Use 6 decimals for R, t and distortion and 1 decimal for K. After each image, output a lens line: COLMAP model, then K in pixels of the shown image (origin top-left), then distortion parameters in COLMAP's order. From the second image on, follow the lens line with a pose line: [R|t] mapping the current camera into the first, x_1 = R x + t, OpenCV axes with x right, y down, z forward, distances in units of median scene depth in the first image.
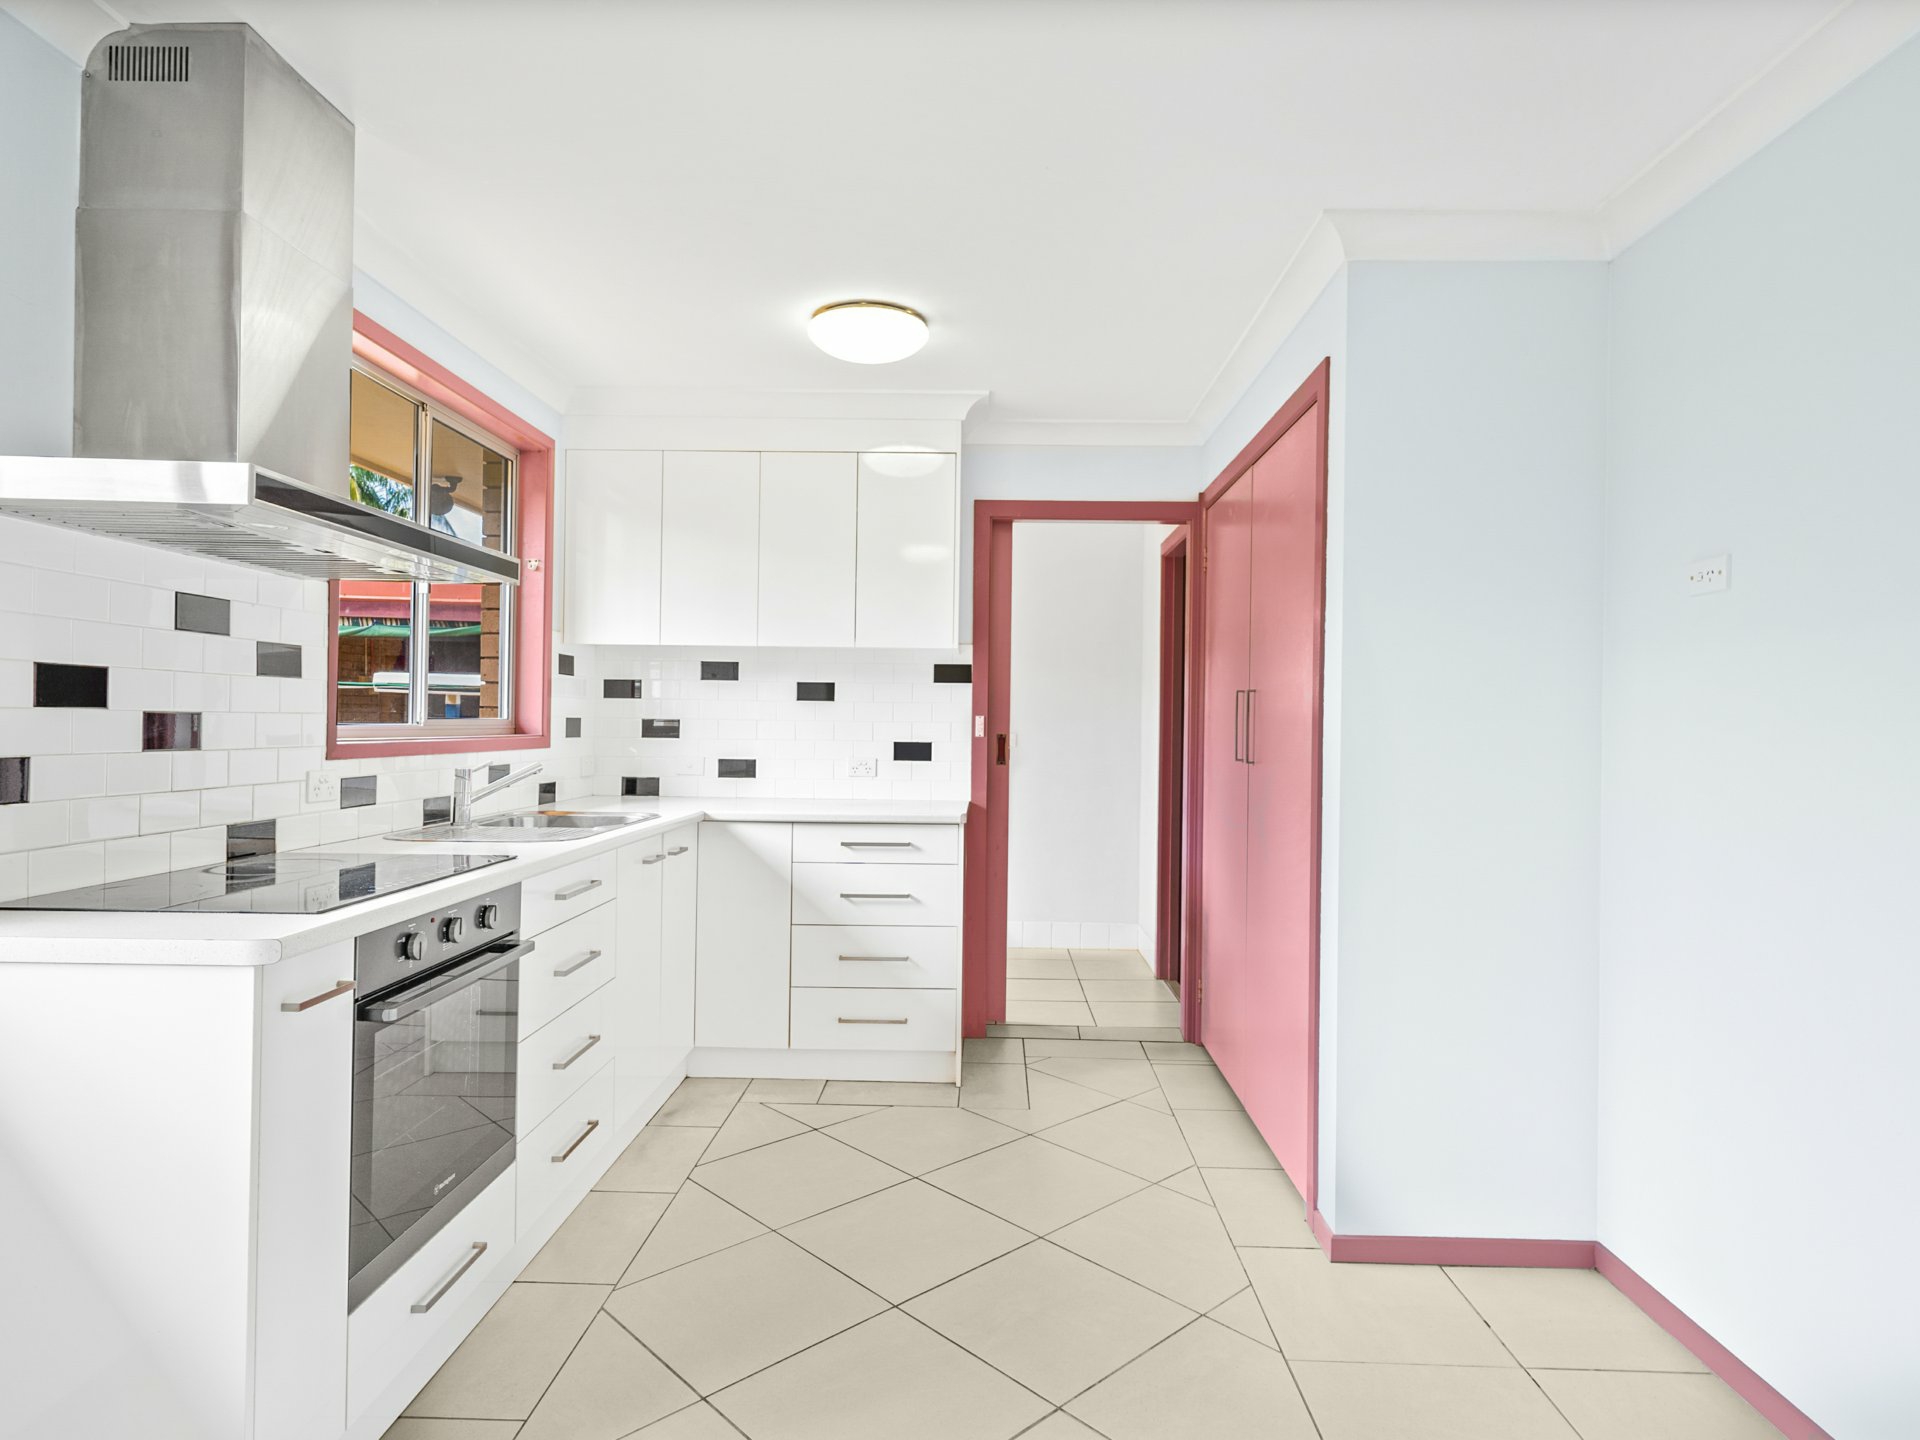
lens RADIAL K [[1080.8, 0, 960.0], [0, 1080.8, 720.0], [0, 0, 1]] dist [-0.028501, -0.000749]
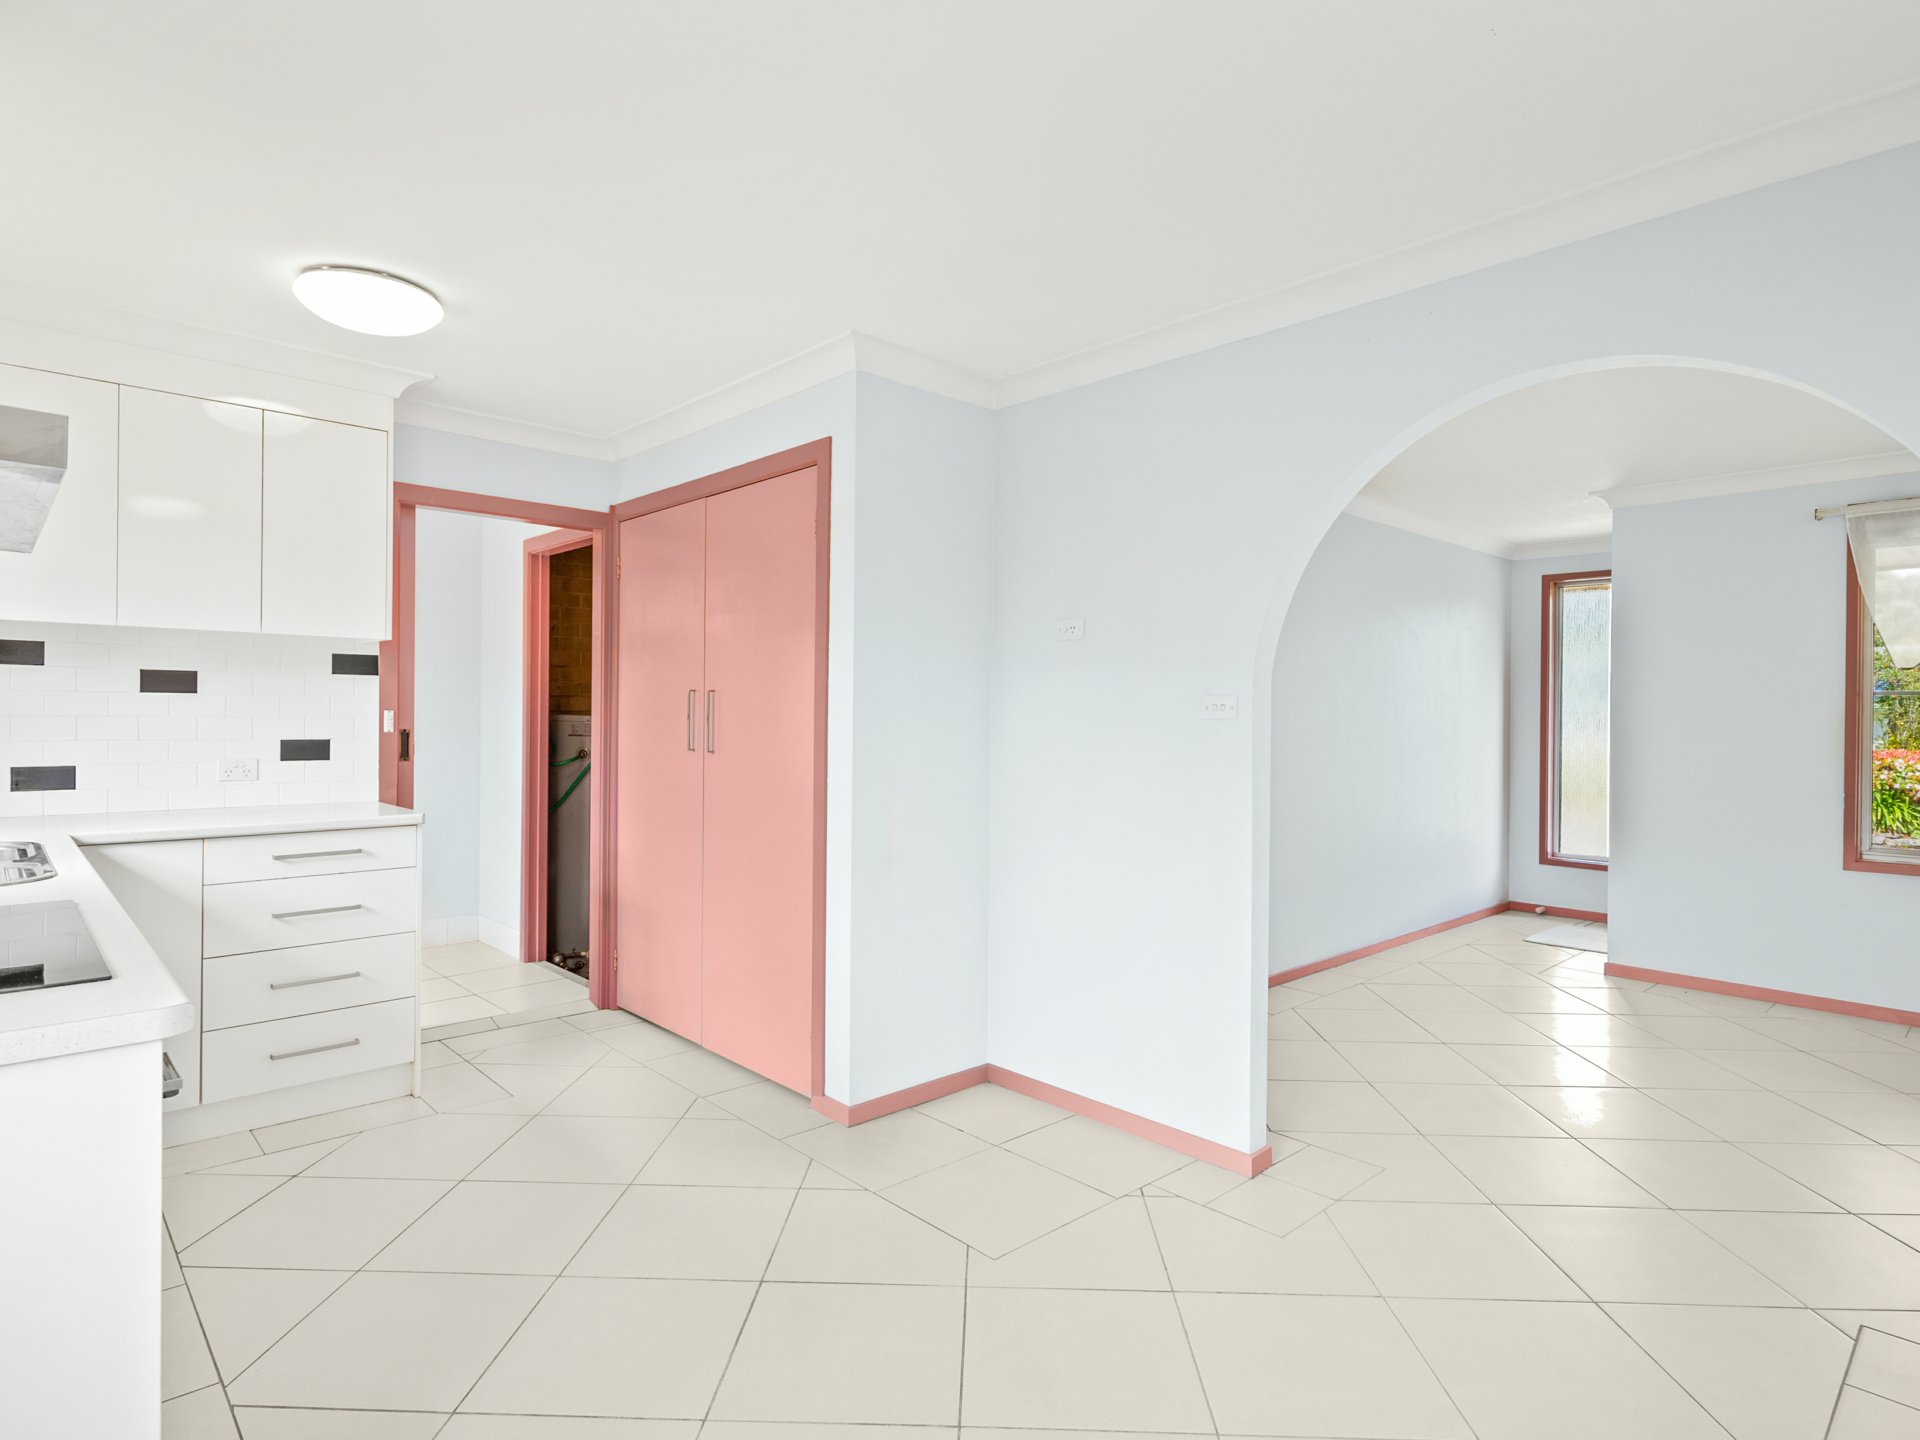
lens RADIAL K [[1078.3, 0, 960.0], [0, 1078.3, 720.0], [0, 0, 1]] dist [-0.038510, 0.001385]
pose [[0.677453, -0.009748, 0.735501, -0.329364], [-0.003457, 0.999859, 0.016436, -0.012460], [-0.735558, -0.013677, 0.677324, 0.003105]]
